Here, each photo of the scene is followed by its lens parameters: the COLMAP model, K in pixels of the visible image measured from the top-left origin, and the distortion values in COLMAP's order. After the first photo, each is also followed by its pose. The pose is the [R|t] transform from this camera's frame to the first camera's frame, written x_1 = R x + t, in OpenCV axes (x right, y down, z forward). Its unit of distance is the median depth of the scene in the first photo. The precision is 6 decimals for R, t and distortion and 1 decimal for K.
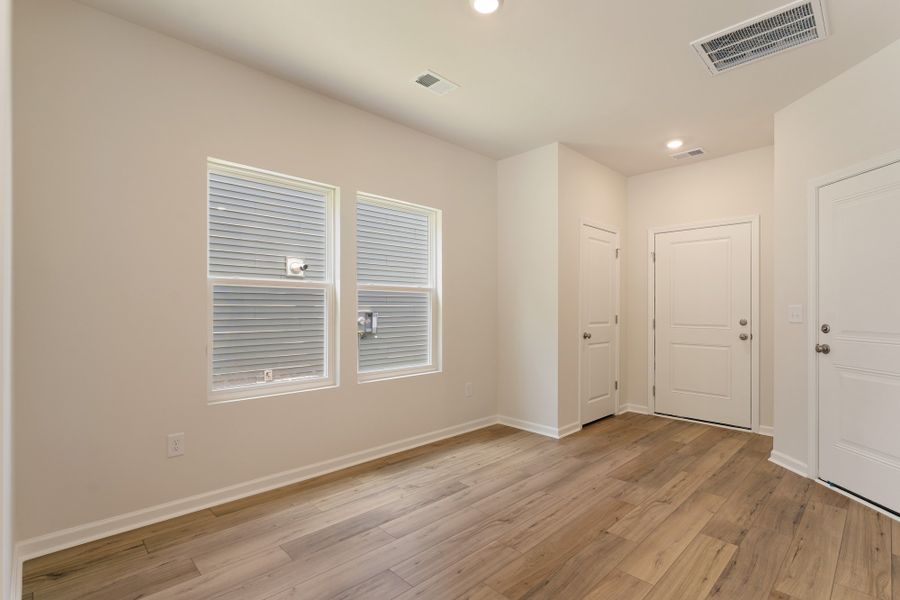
lens RADIAL K [[418.2, 0, 443.2], [0, 418.2, 306.2], [0, 0, 1]] dist [0.001682, 0.000280]
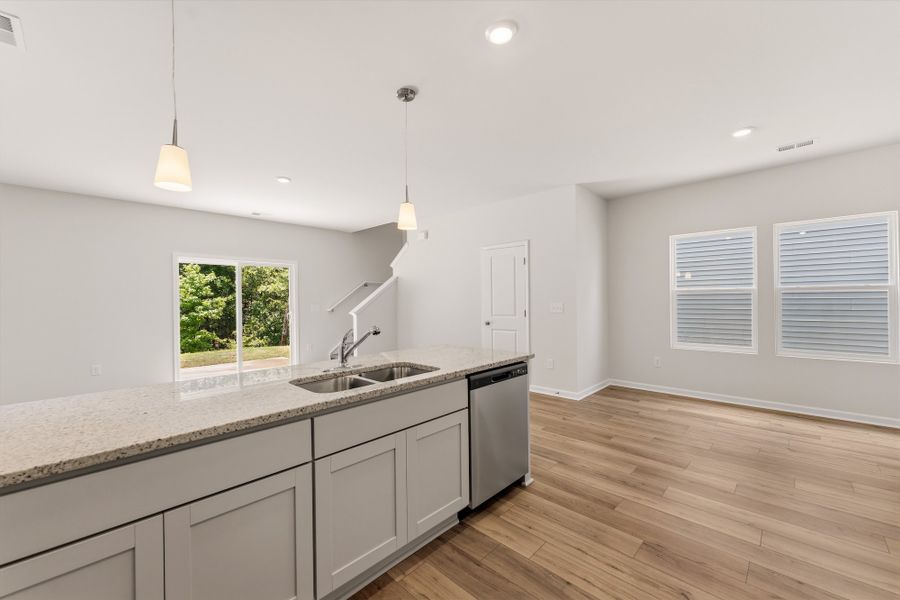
lens RADIAL K [[361.3, 0, 446.5], [0, 361.3, 301.2], [0, 0, 1]] dist [0.002085, 0.000028]
pose [[0.015294, -0.005455, -0.999868, 1.187049], [0.030078, 0.999535, -0.004993, -0.041962], [0.999431, -0.029997, 0.015451, -0.196778]]
